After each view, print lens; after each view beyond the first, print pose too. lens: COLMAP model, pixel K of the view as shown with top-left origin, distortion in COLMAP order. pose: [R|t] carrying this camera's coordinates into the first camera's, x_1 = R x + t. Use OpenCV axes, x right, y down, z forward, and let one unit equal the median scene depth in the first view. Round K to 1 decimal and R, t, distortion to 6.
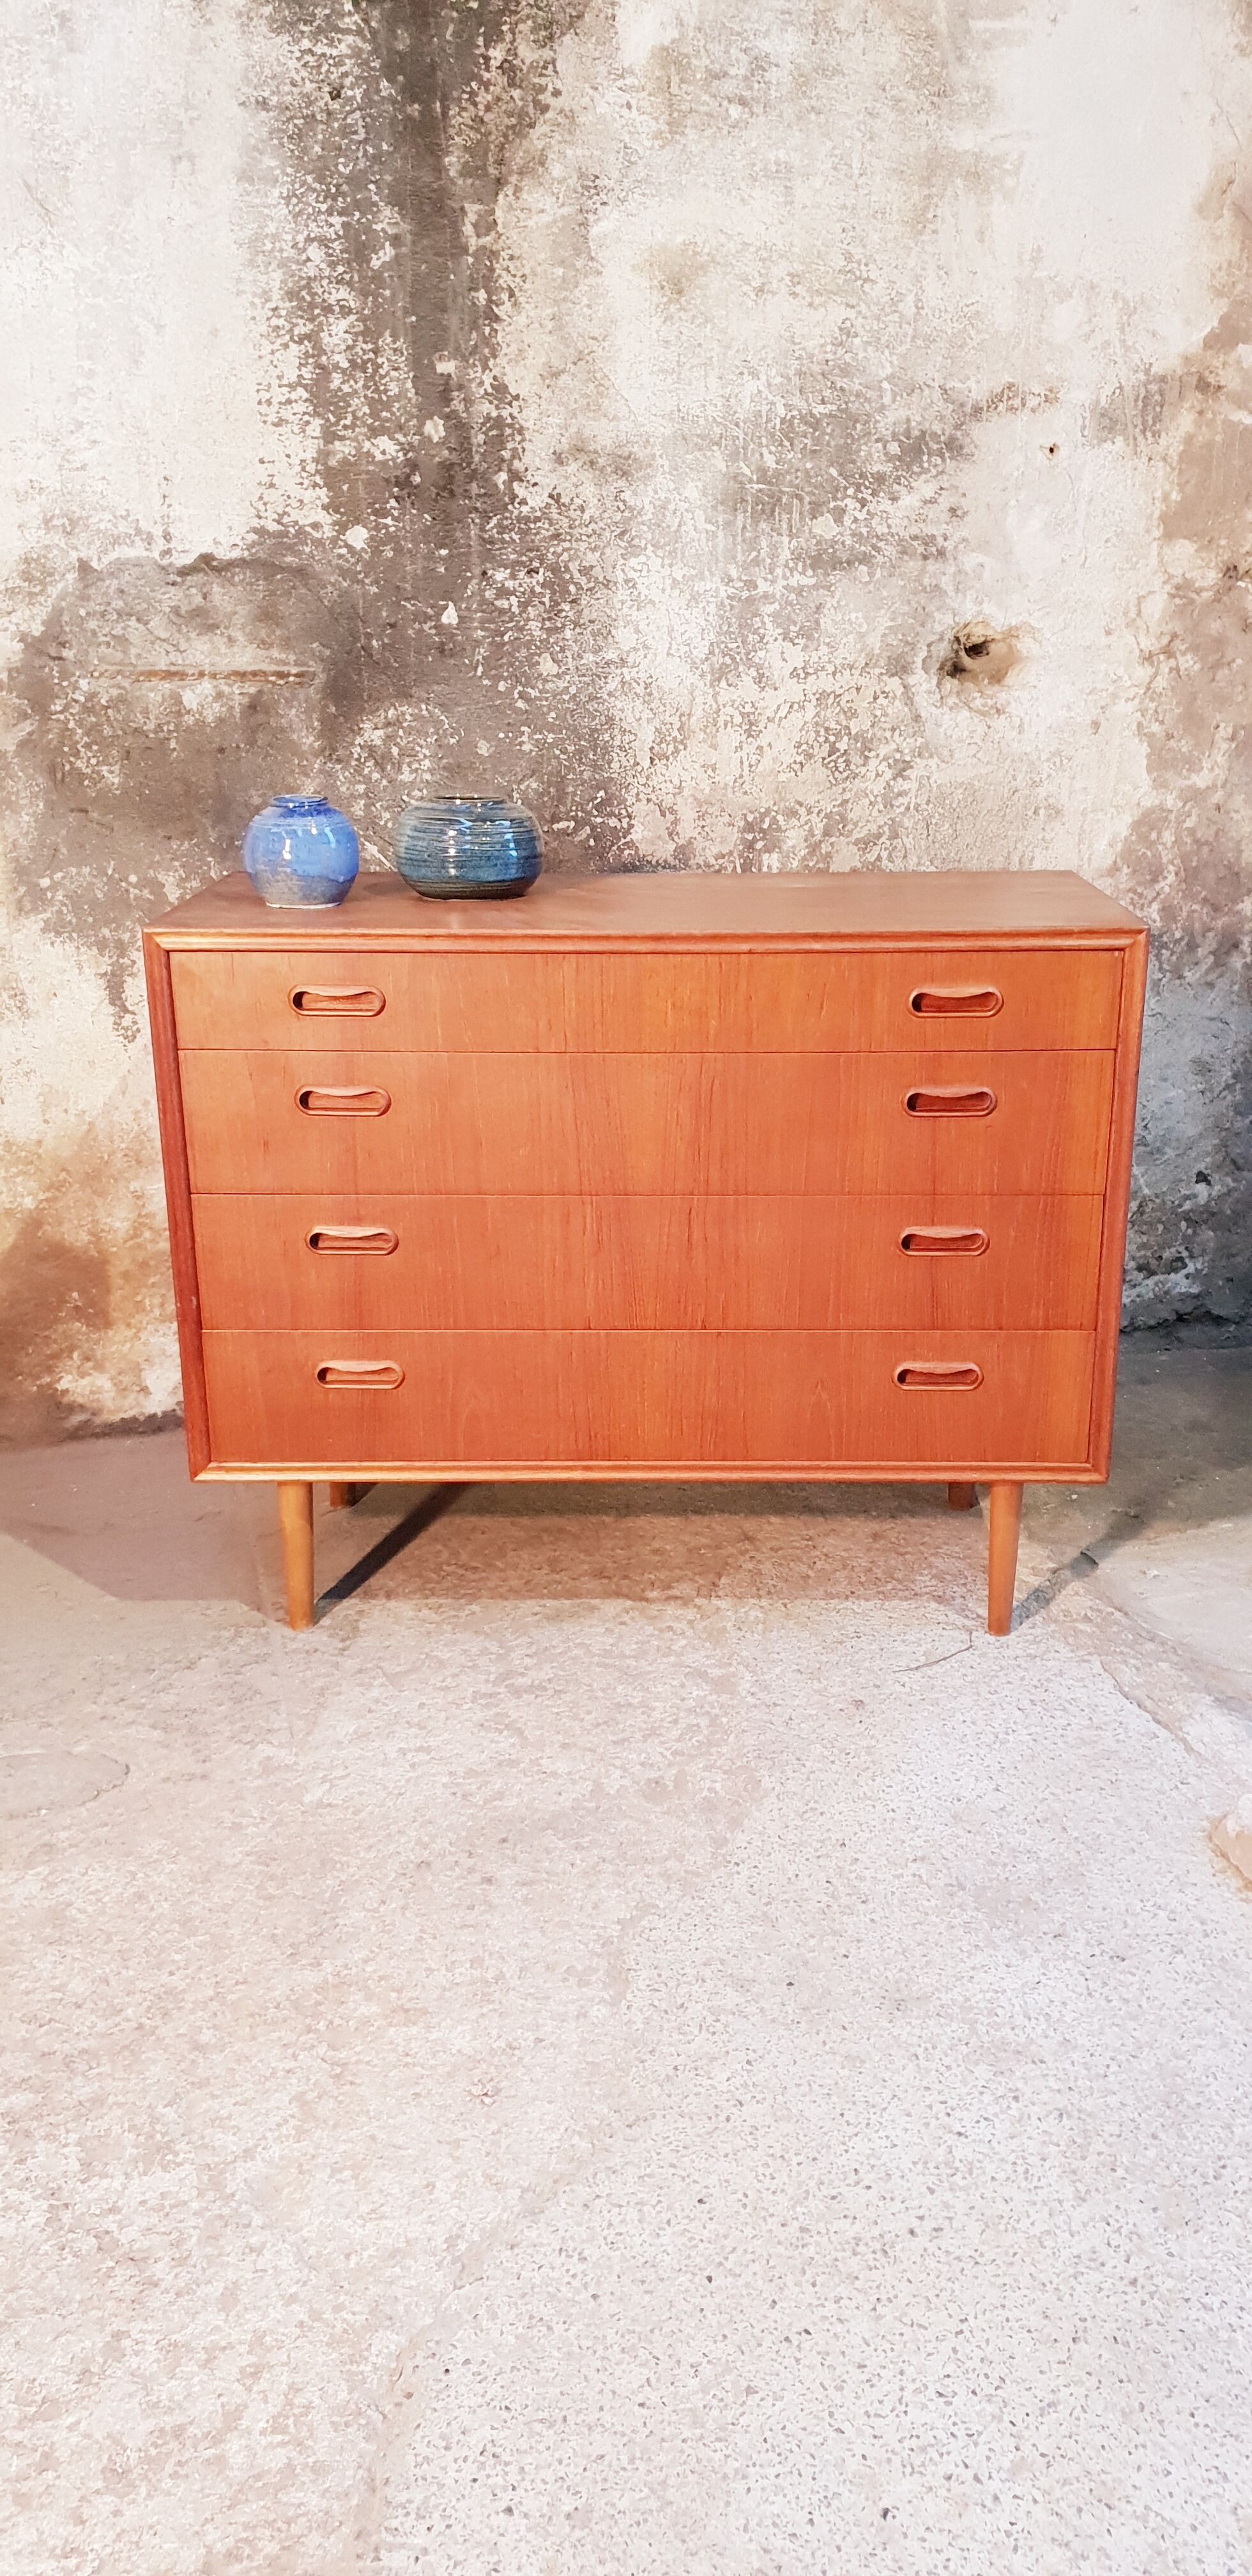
lens RADIAL K [[2028.9, 0, 680.2], [0, 2028.9, 1300.4], [0, 0, 1]] dist [-0.009089, 0.032275]
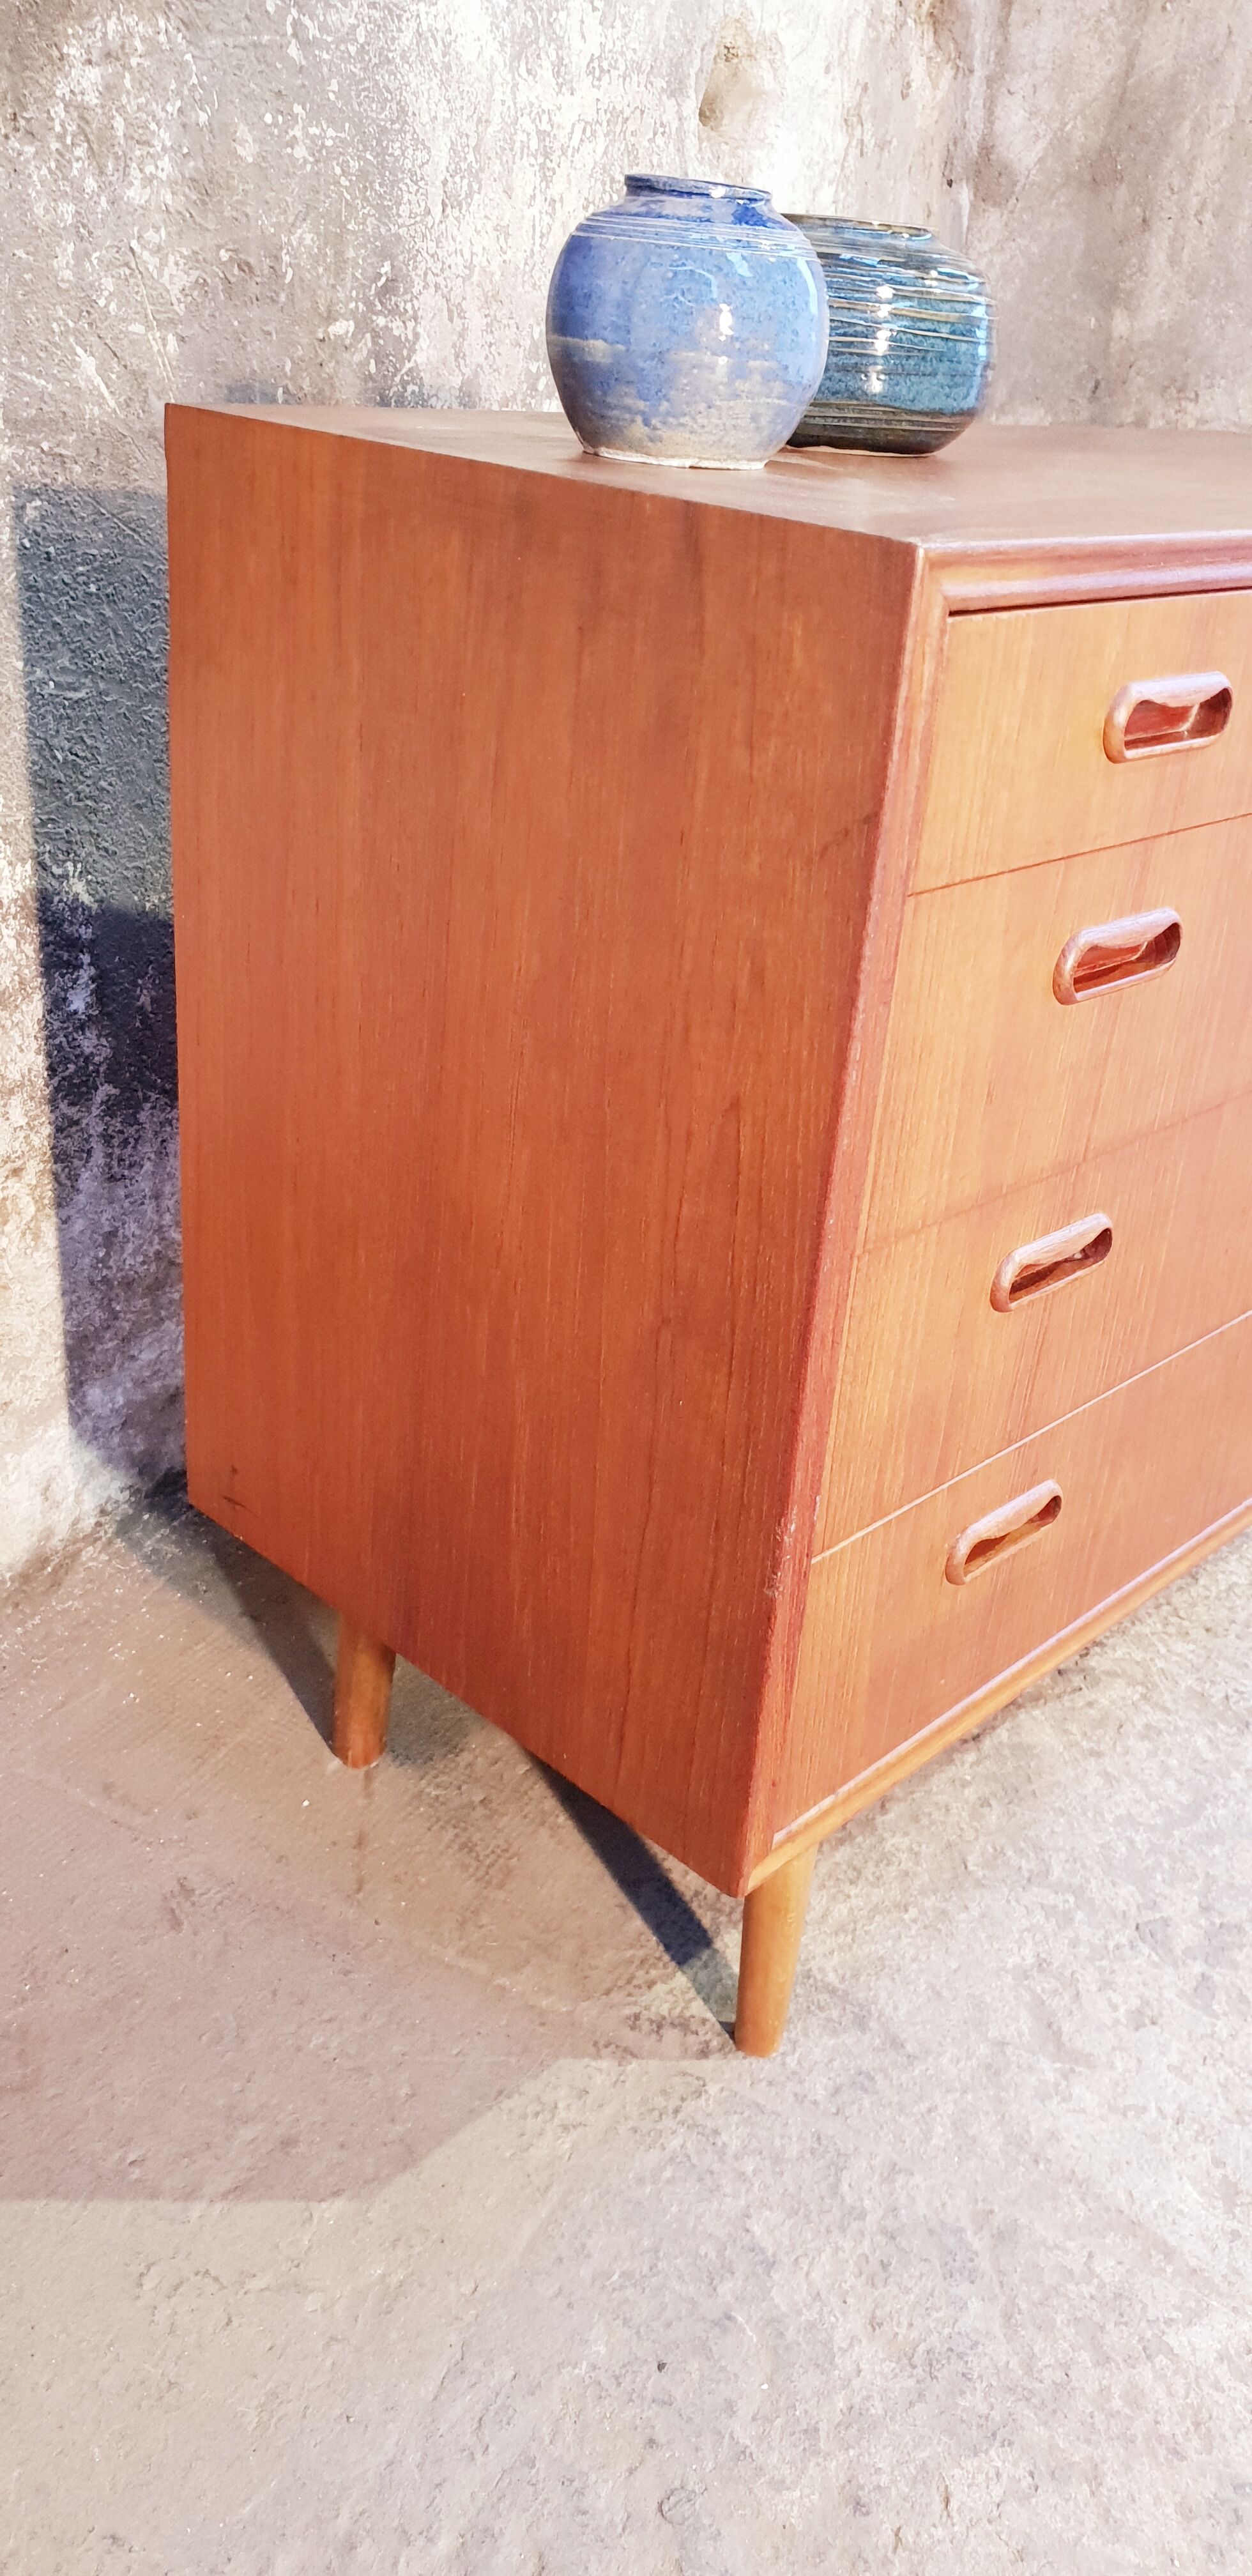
lens RADIAL K [[2028.9, 0, 662.0], [0, 2028.9, 1258.8], [0, 0, 1]] dist [-0.009089, 0.032275]
pose [[0.677656, -0.265976, 0.685594, -0.426310], [0.158328, 0.963206, 0.217181, -0.113255], [-0.718133, -0.038625, 0.694833, 0.604910]]
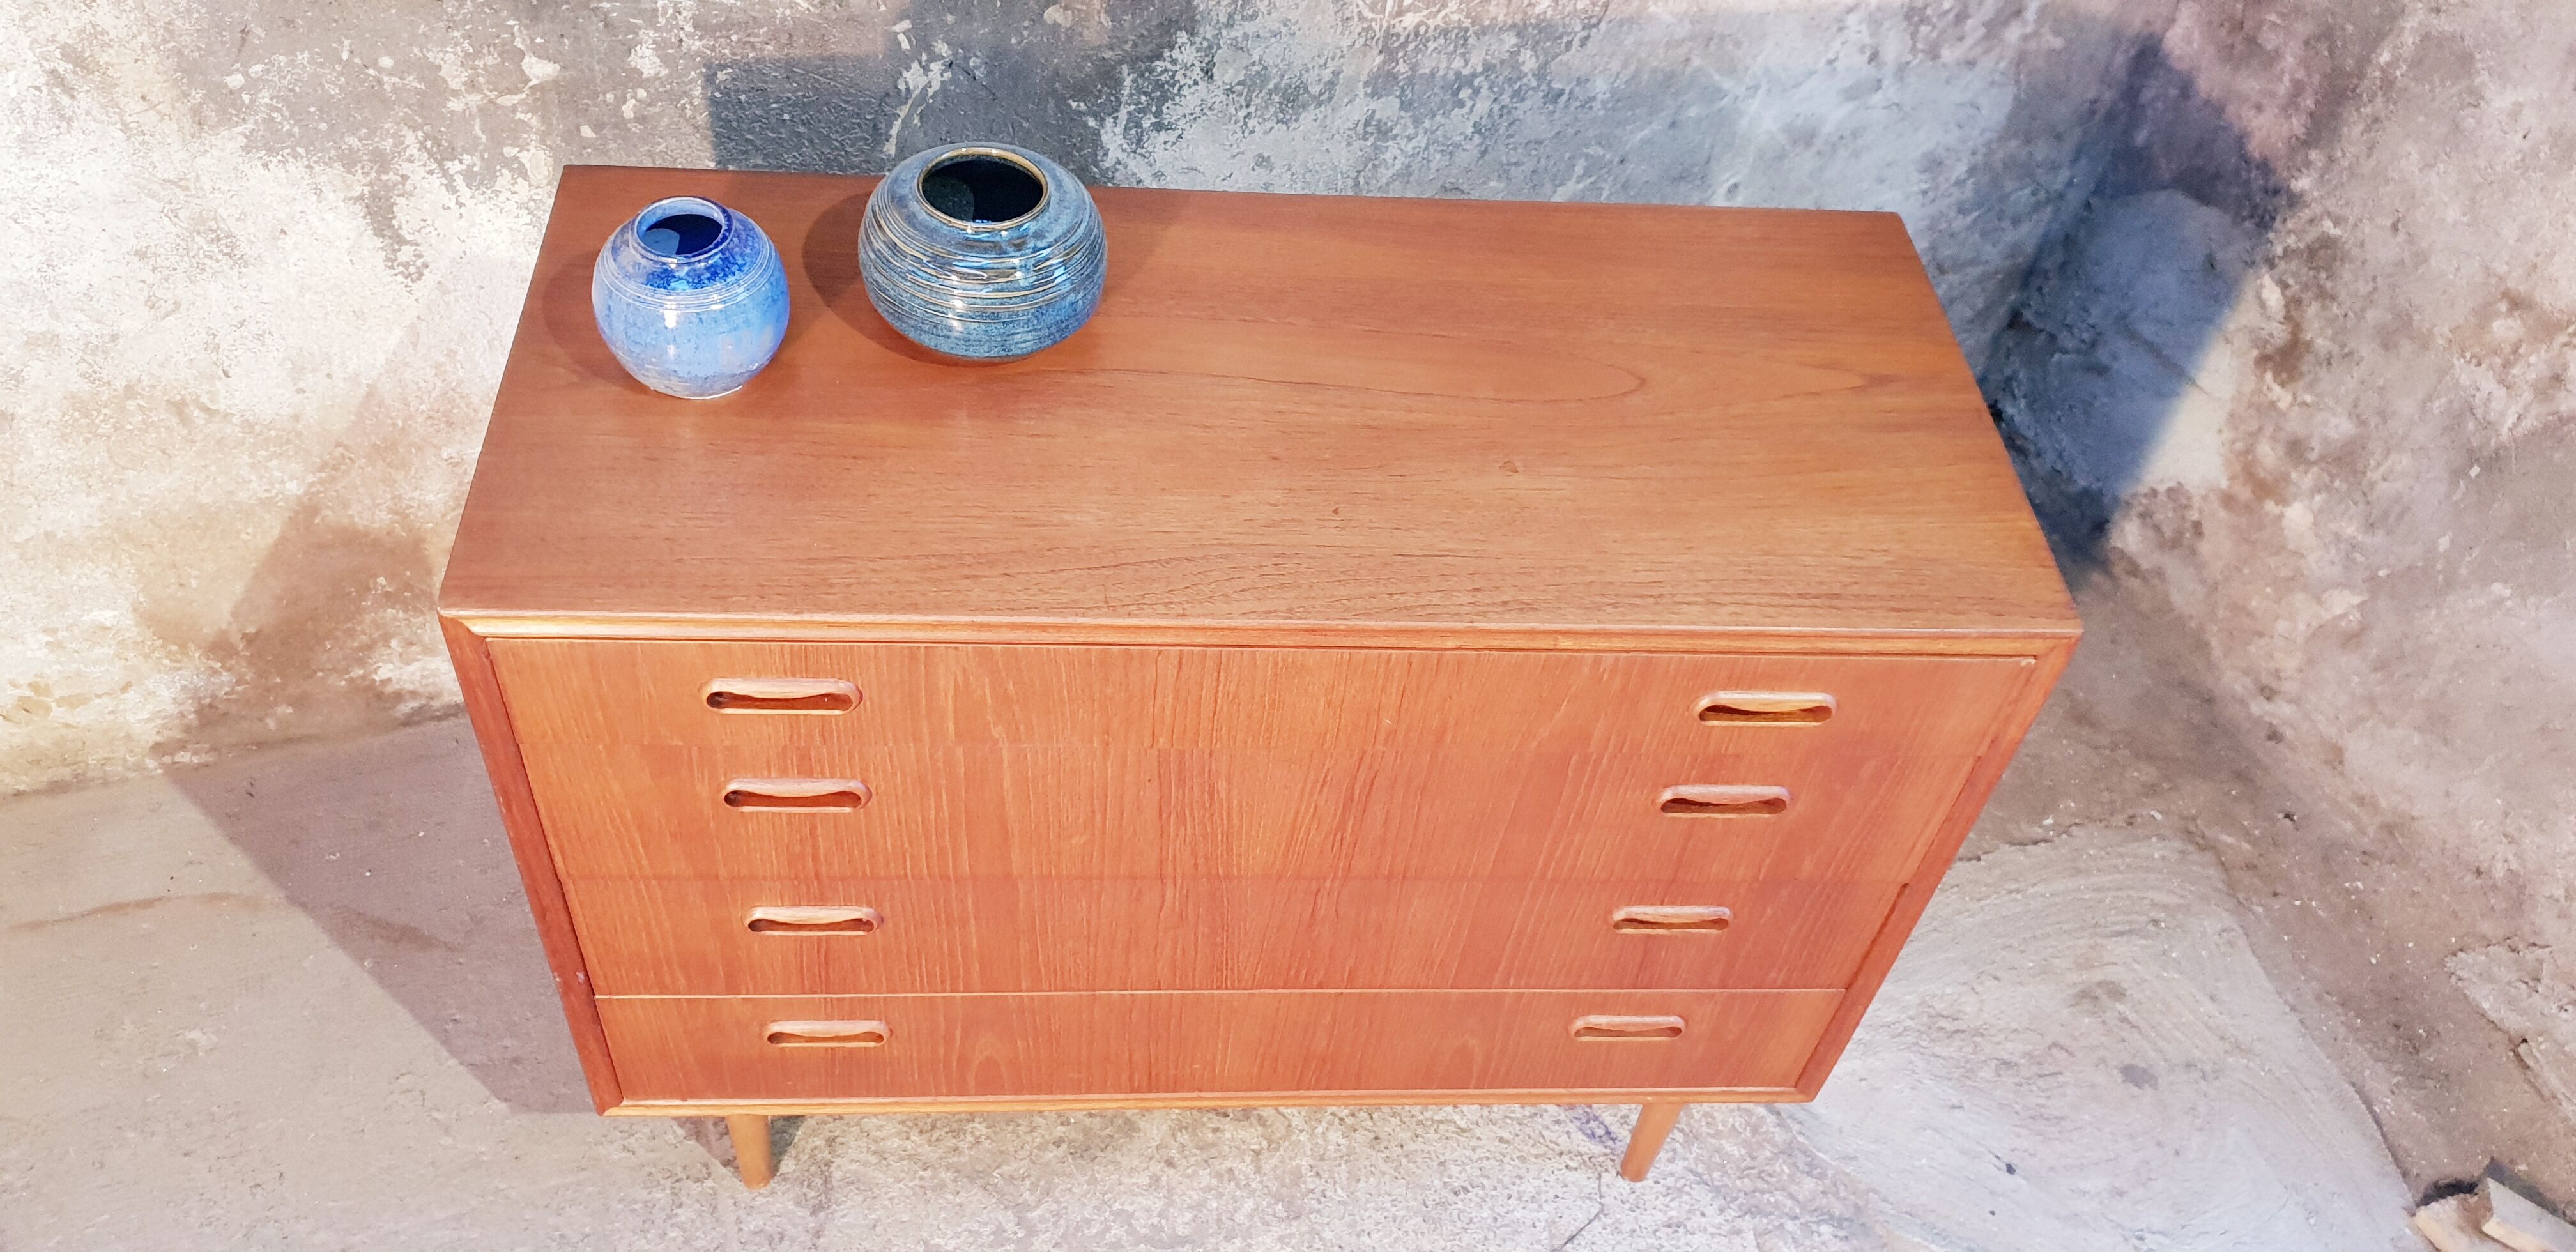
lens RADIAL K [[2028.9, 0, 1288.2], [0, 2028.9, 614.4], [0, 0, 1]] dist [-0.009089, 0.032275]
pose [[0.993366, 0.011706, 0.114395, -0.067533], [-0.064834, 0.878630, 0.473082, -0.361368], [-0.094973, -0.477360, 0.873560, 0.356310]]
